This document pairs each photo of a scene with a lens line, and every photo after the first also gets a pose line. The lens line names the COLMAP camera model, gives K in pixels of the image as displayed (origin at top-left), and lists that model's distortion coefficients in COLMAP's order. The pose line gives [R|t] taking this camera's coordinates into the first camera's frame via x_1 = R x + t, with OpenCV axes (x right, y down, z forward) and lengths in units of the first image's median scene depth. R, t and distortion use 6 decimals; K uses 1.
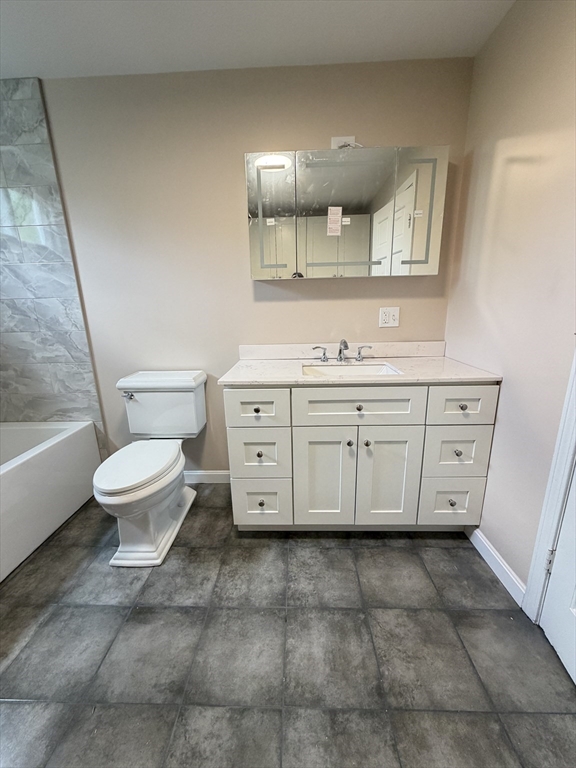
lens RADIAL K [[305.3, 0, 287.3], [0, 305.3, 381.7], [0, 0, 1]] dist [0.000293, -0.000254]
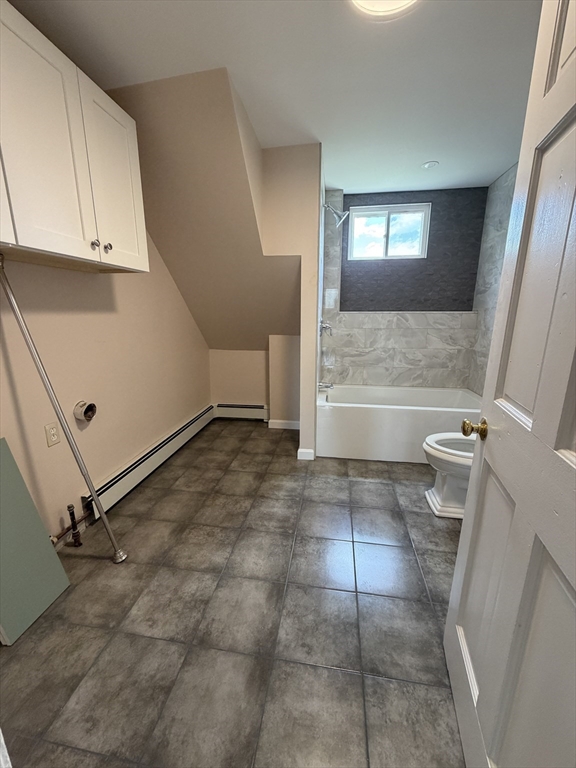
lens RADIAL K [[305.3, 0, 287.3], [0, 305.3, 381.7], [0, 0, 1]] dist [0.000293, -0.000254]
pose [[-0.127689, 0.248577, -0.960159, 0.593855], [-0.235661, 0.932755, 0.272822, -0.106485], [0.963410, 0.261109, -0.060523, 0.246150]]
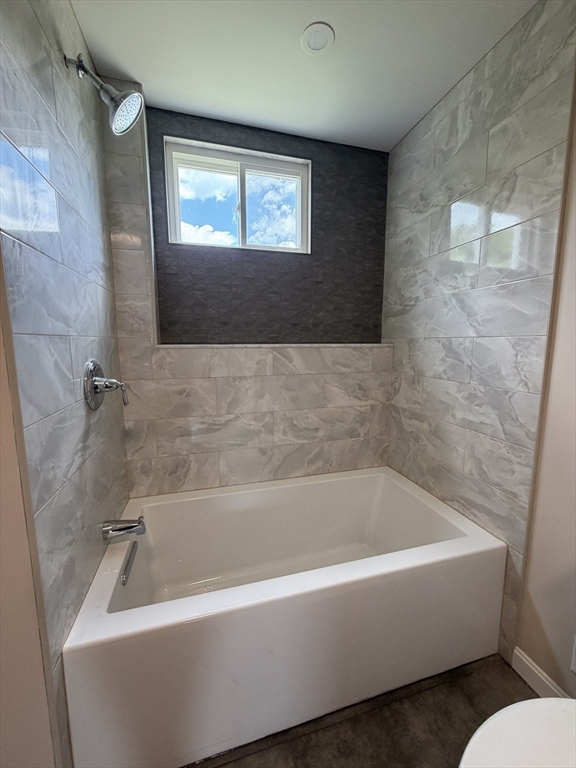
lens RADIAL K [[305.3, 0, 287.3], [0, 305.3, 381.7], [0, 0, 1]] dist [0.000293, -0.000254]
pose [[0.299089, 0.151009, -0.942200, -0.281862], [-0.237806, 0.968040, 0.079662, -0.125882], [0.924118, 0.200235, 0.325442, 0.391487]]
